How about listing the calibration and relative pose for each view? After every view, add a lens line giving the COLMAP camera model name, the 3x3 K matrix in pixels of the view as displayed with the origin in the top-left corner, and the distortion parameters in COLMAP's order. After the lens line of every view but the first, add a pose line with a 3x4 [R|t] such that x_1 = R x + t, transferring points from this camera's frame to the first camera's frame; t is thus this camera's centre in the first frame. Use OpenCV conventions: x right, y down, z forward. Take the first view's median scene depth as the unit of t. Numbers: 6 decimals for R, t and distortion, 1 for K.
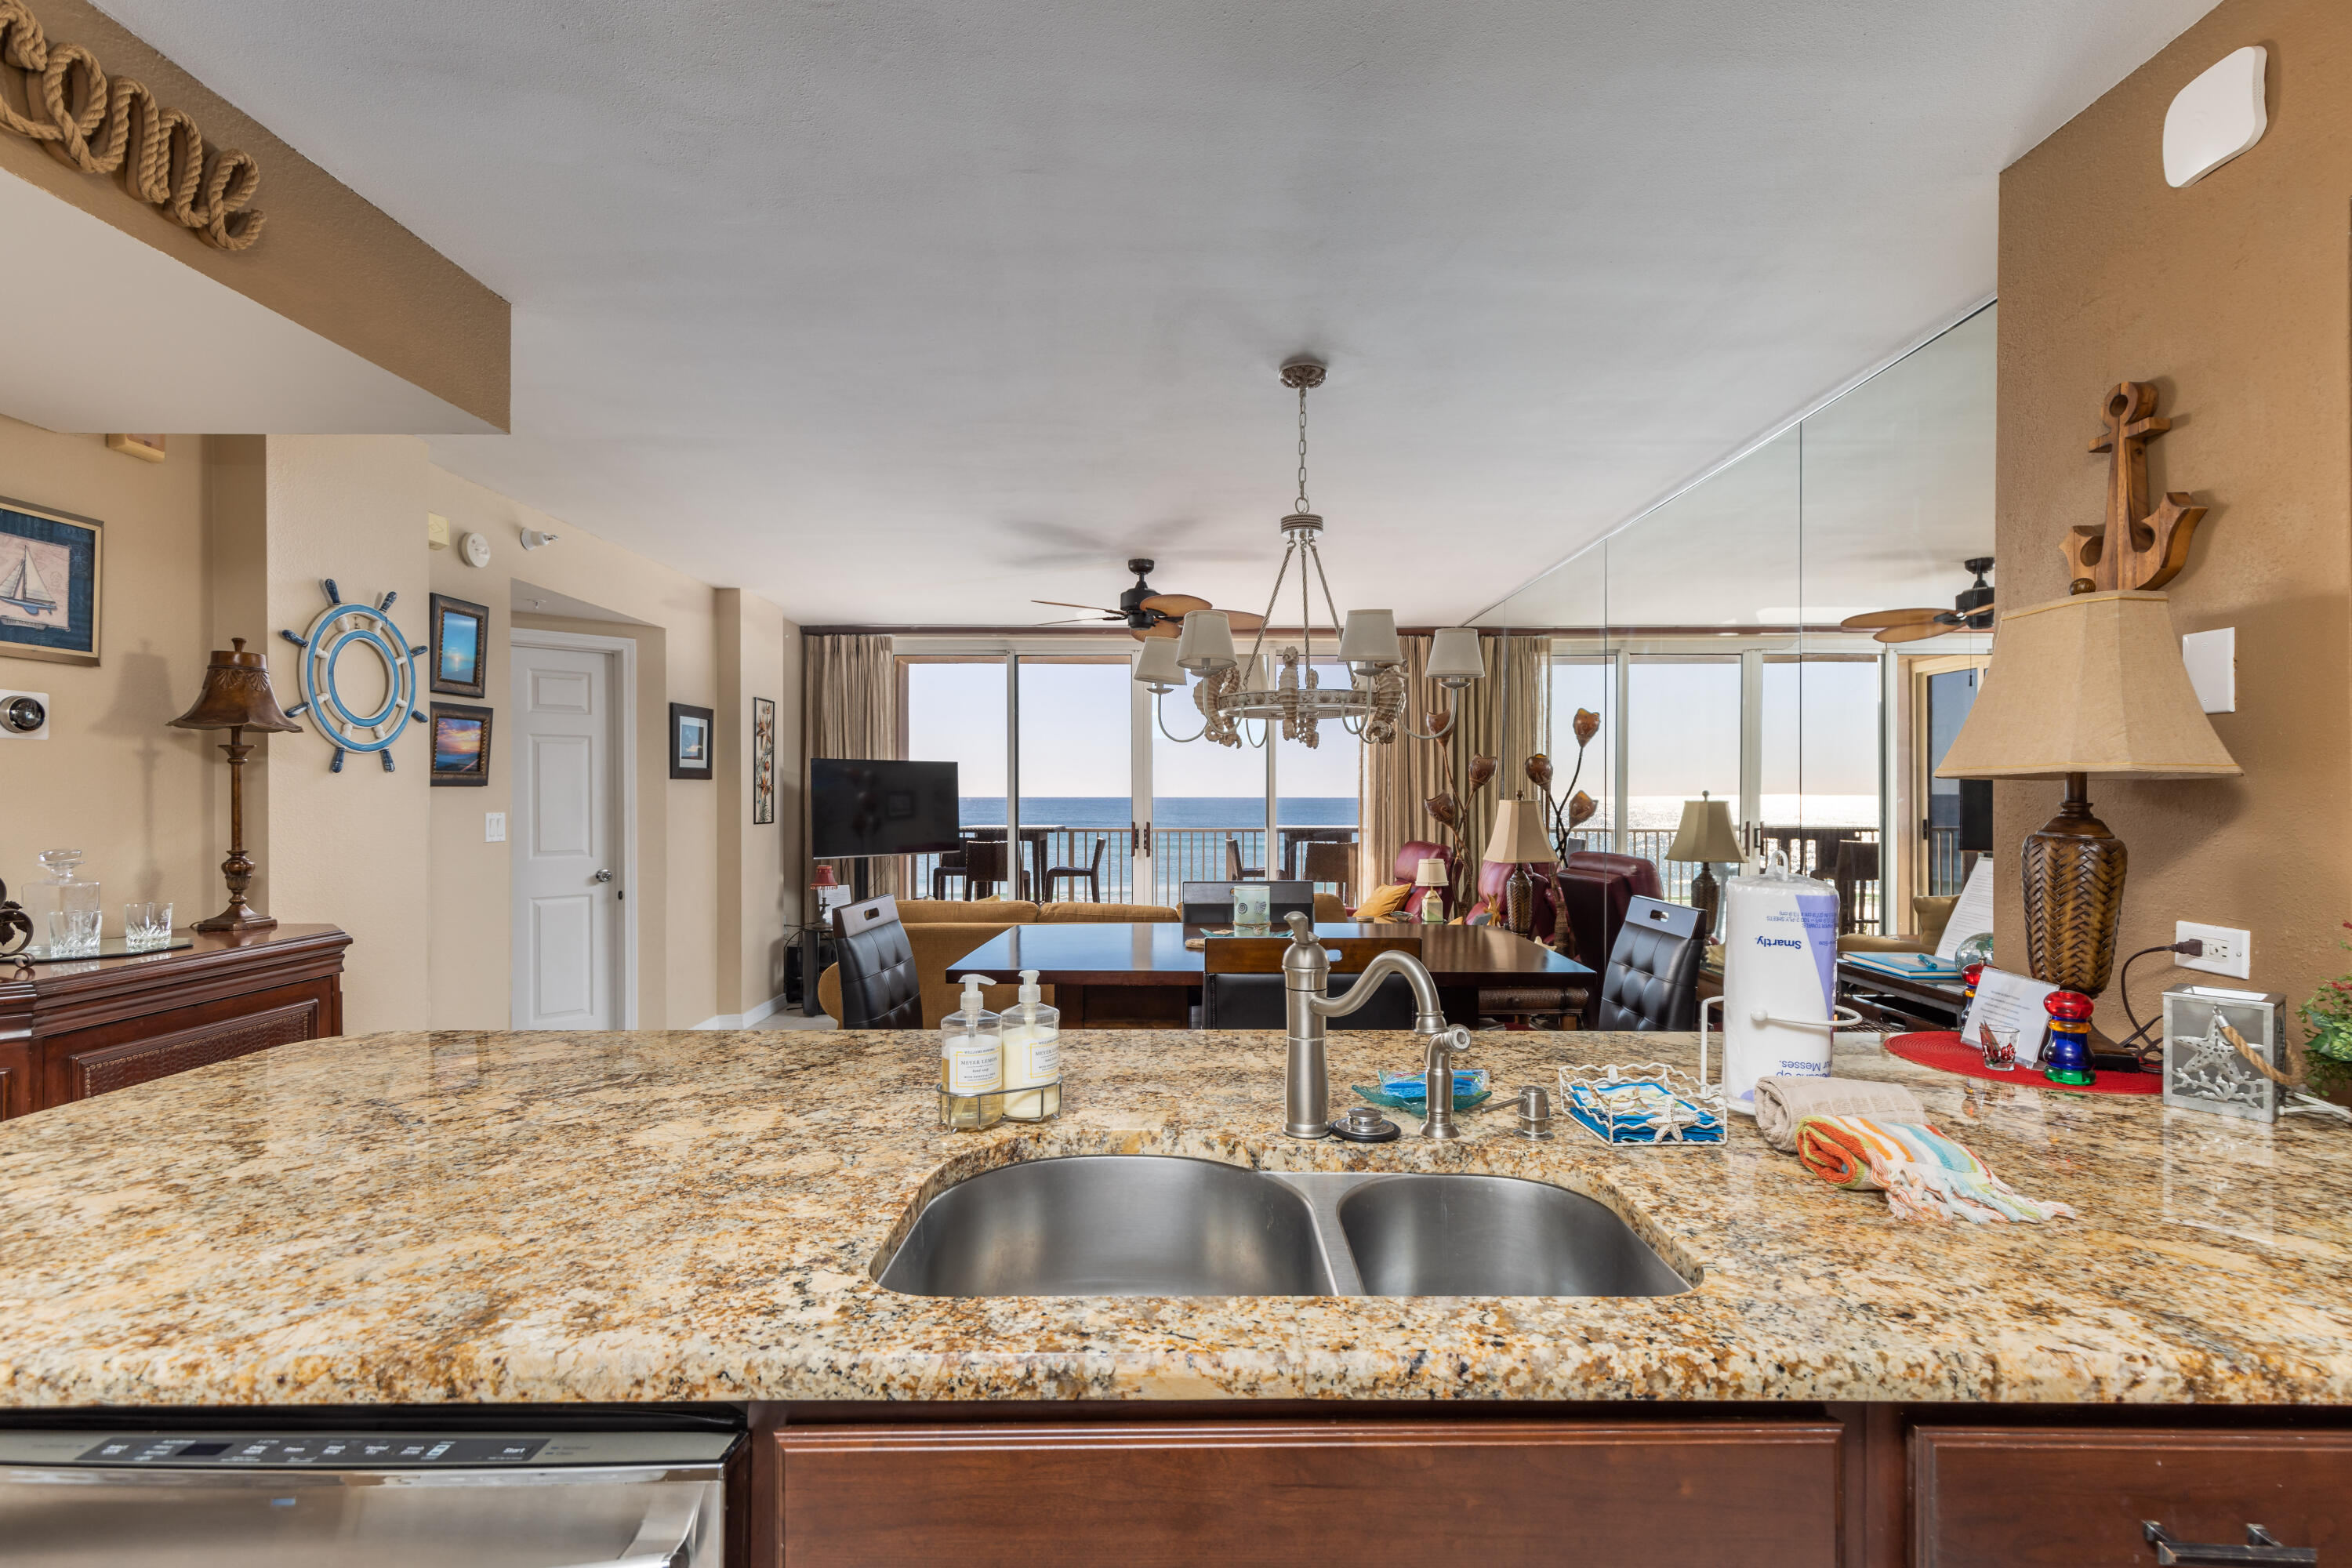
lens RADIAL K [[1076.3, 0, 1187.9], [0, 1076.3, 787.3], [0, 0, 1]] dist [0.009585, 0.000447]
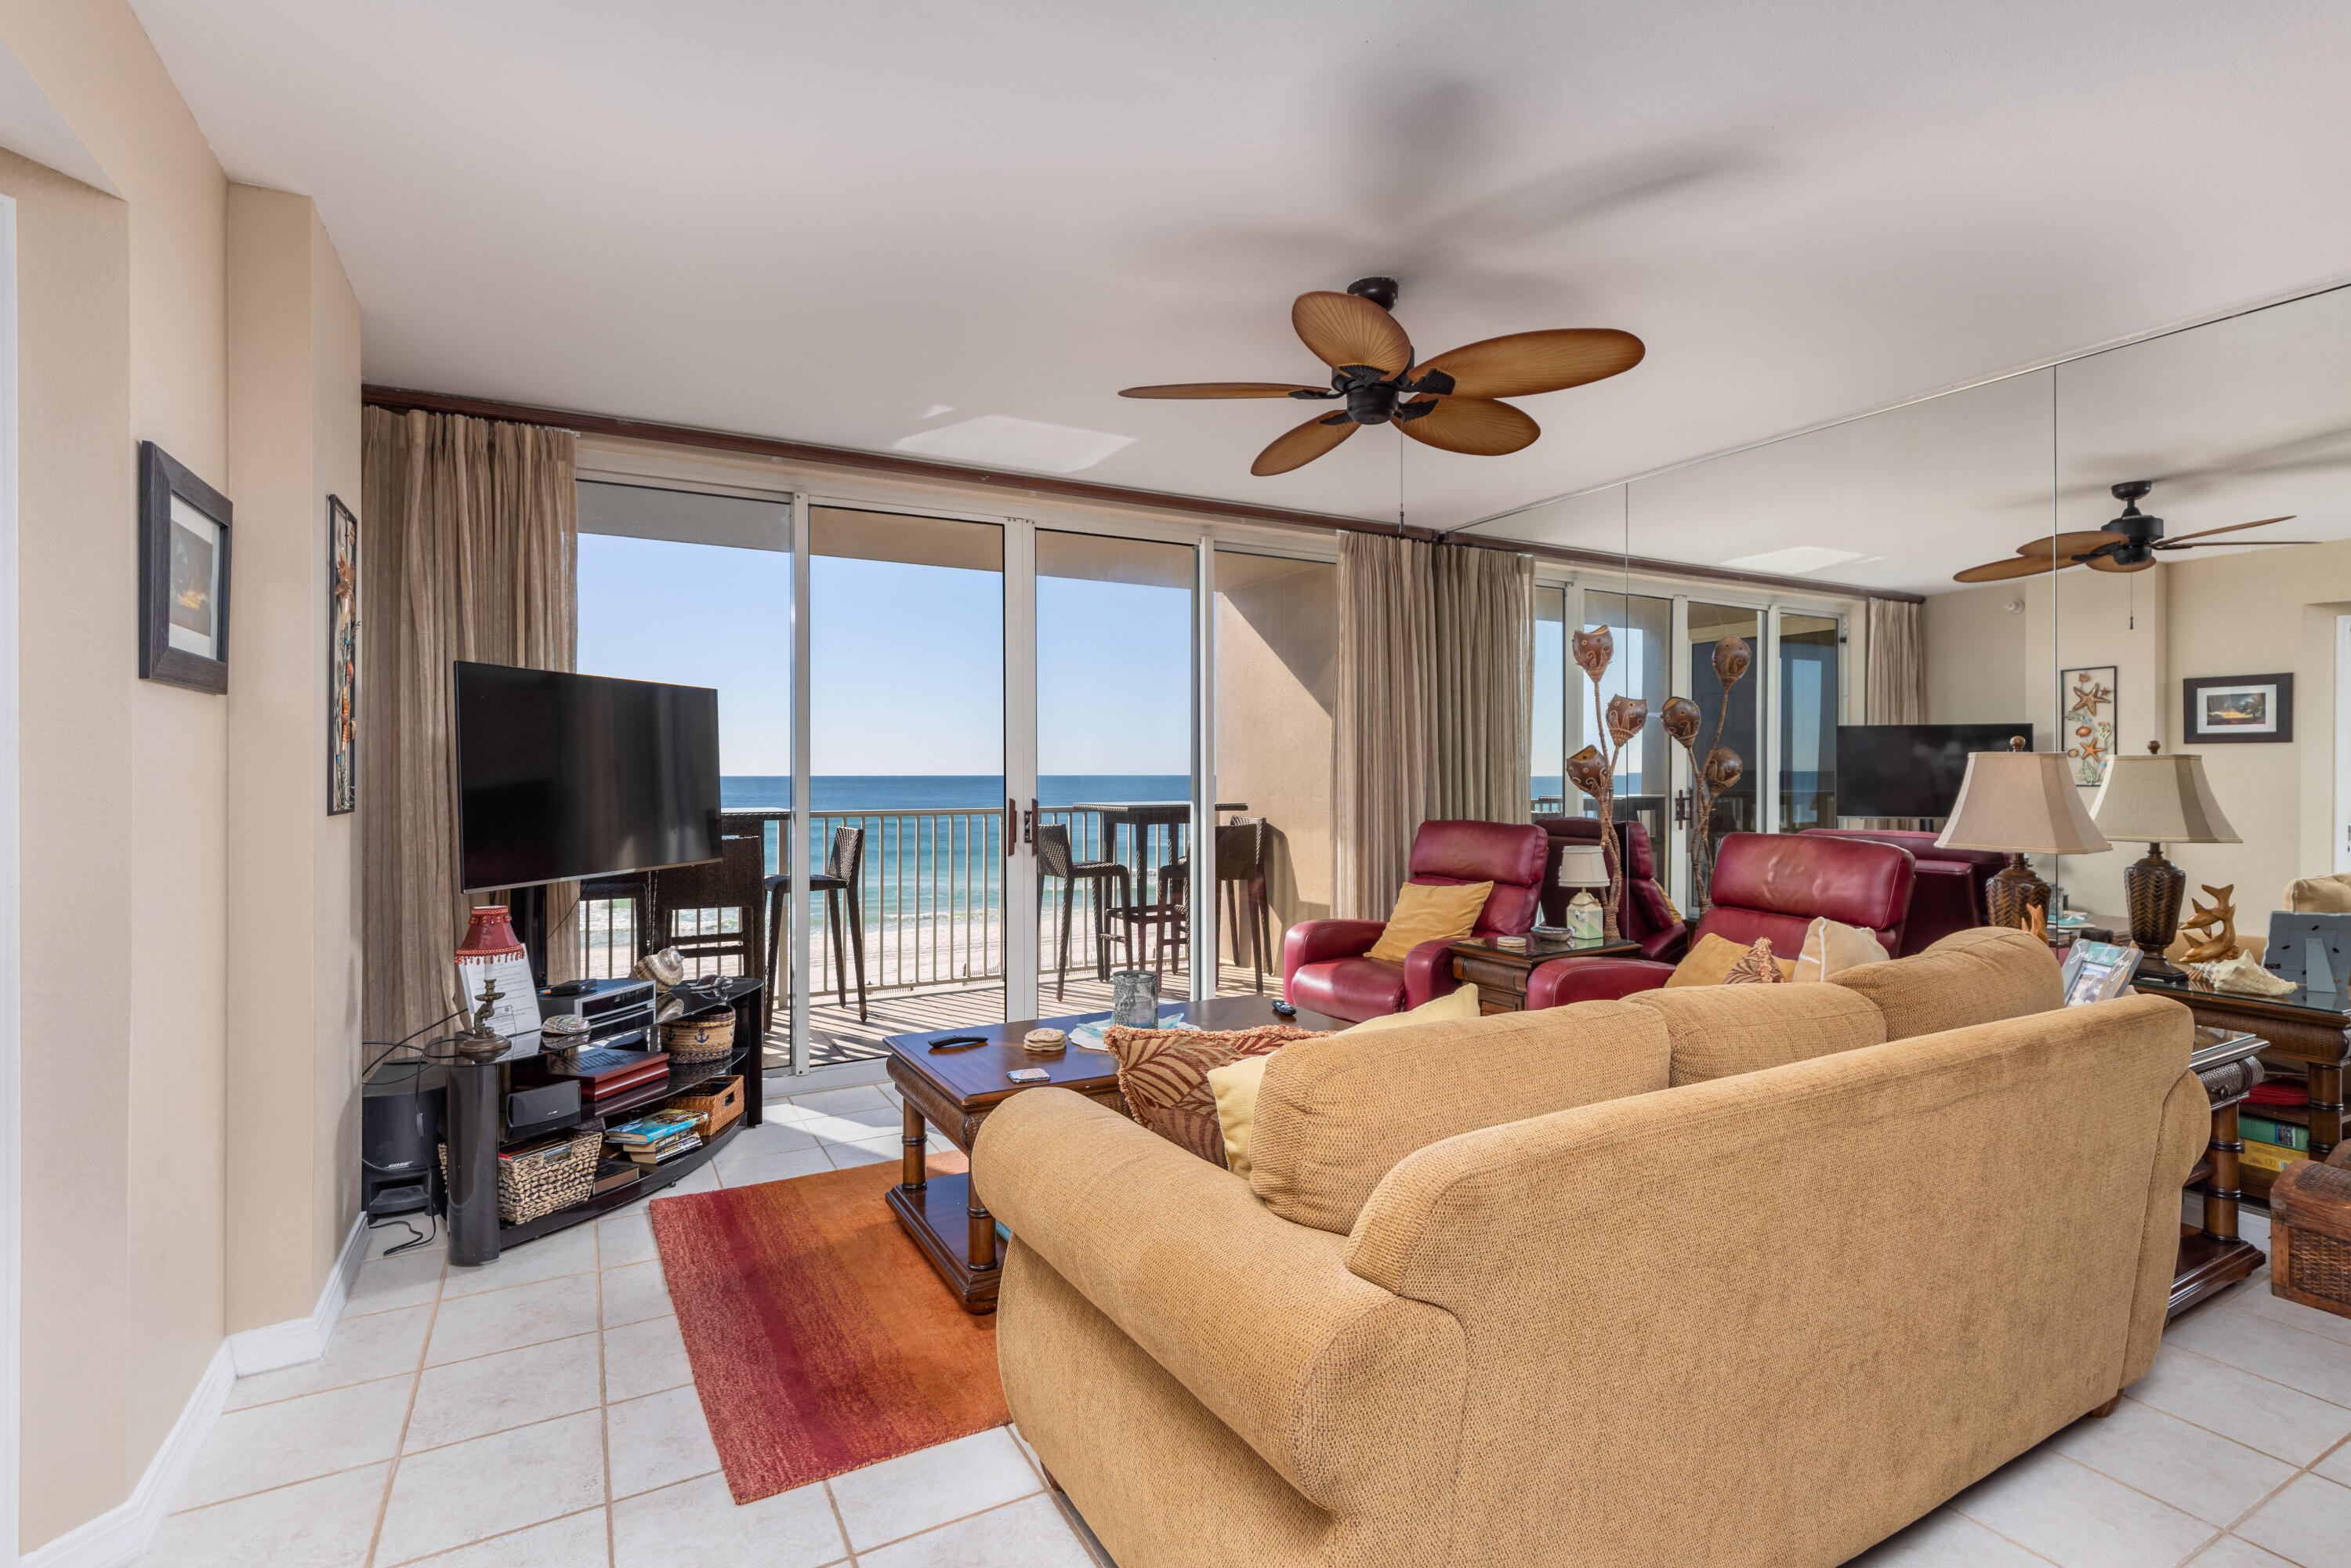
lens RADIAL K [[1107.9, 0, 1180.4], [0, 1107.9, 775.3], [0, 0, 1]] dist [0.013117, -0.000026]
pose [[0.884194, -0.000104, 0.467120, -0.369592], [-0.003907, 0.999963, 0.007617, 0.018406], [-0.467103, -0.008560, 0.884161, 0.565090]]
